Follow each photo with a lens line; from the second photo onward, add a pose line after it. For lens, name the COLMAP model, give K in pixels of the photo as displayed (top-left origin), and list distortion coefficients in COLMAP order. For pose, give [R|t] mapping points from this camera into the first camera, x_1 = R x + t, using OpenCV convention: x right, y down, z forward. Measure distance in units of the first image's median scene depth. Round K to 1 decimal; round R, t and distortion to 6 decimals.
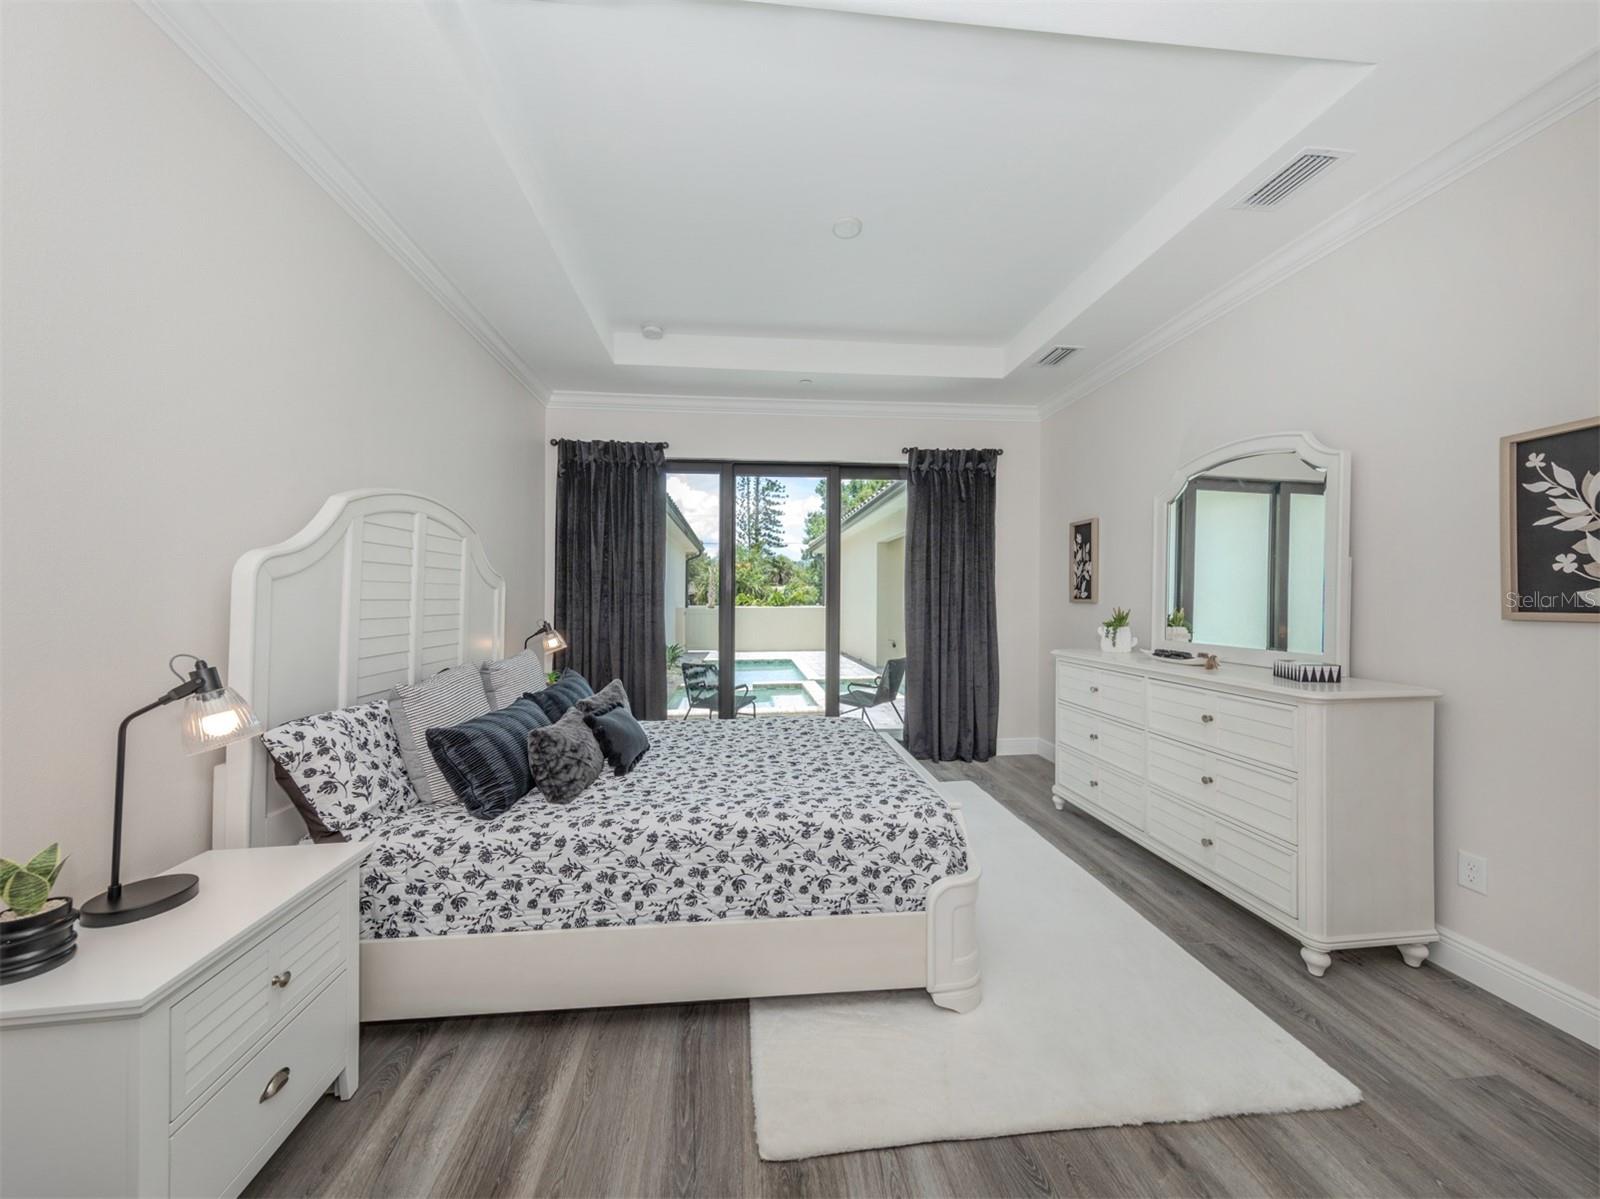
lens RADIAL K [[566.2, 0, 800.7], [0, 566.2, 594.2], [0, 0, 1]] dist [0.002423, 0.000167]
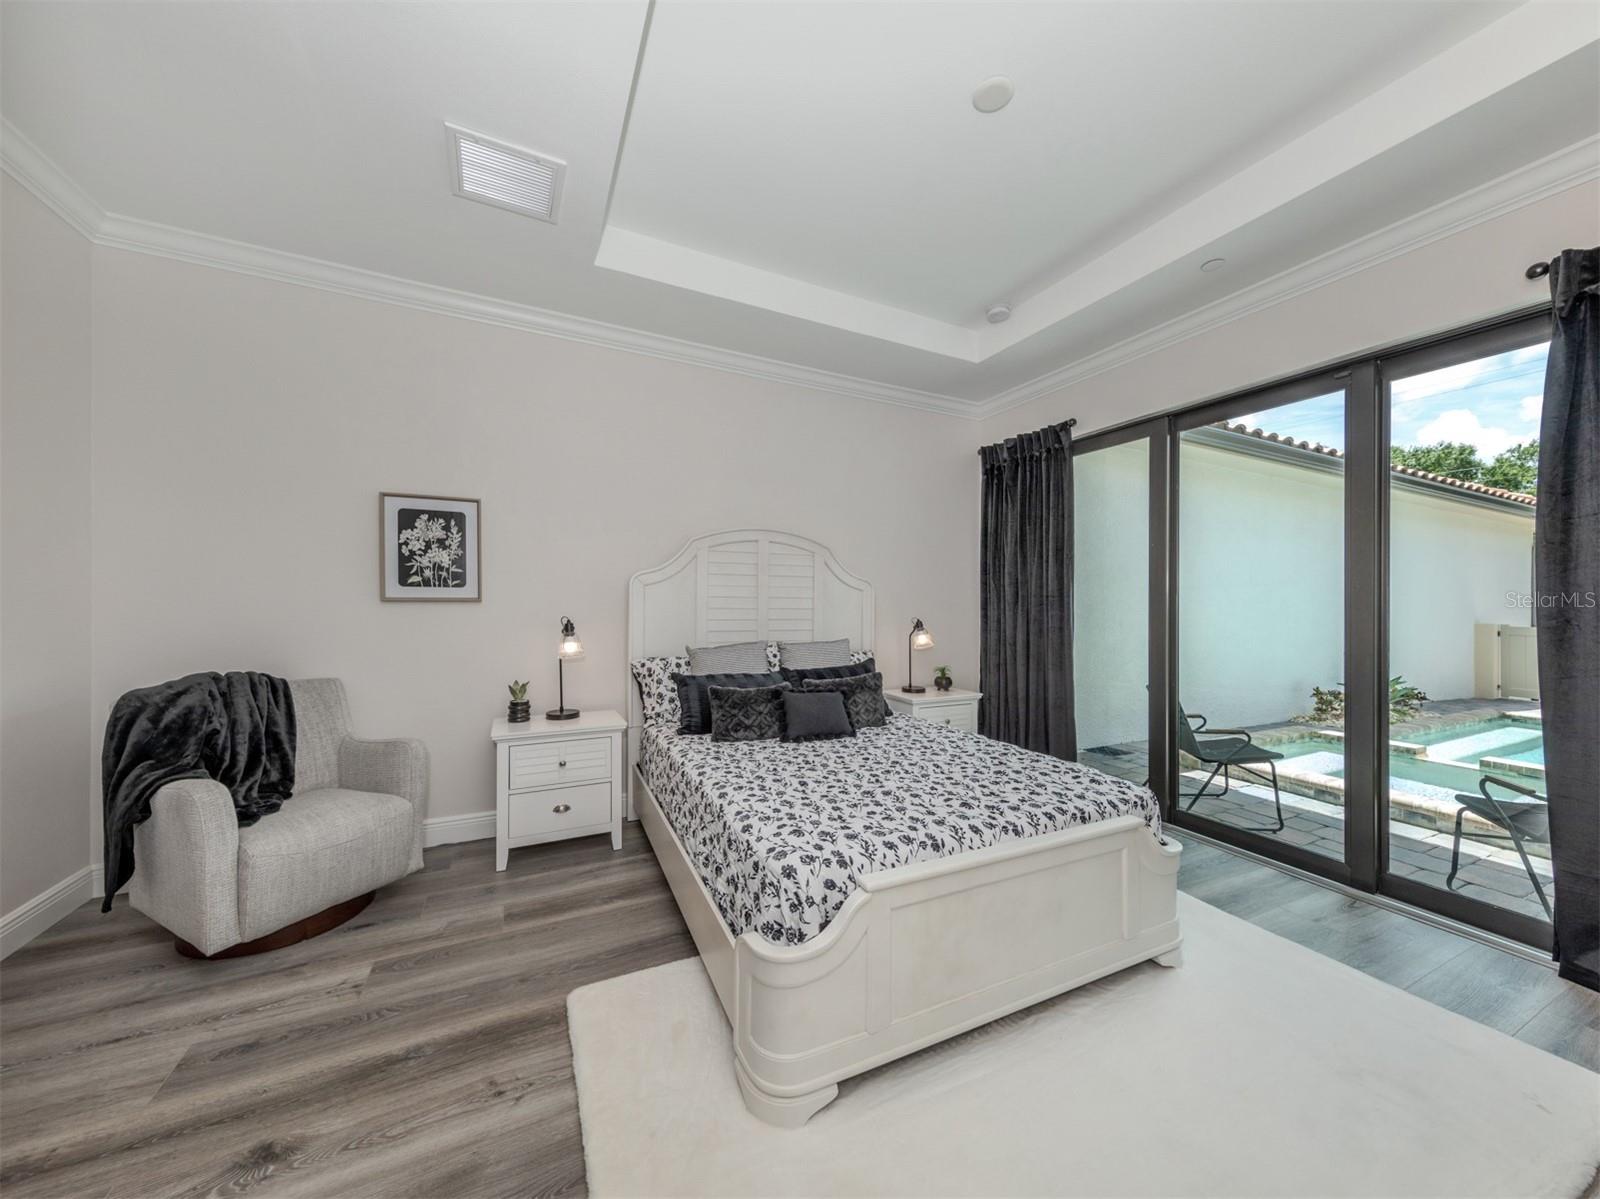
lens RADIAL K [[566.2, 0, 805.1], [0, 566.2, 599.1], [0, 0, 1]] dist [0.002423, 0.000167]
pose [[0.341425, 0.003866, -0.939901, 0.816036], [-0.003560, 0.999990, 0.002820, 0.009559], [0.939902, 0.002384, 0.341435, 0.608147]]
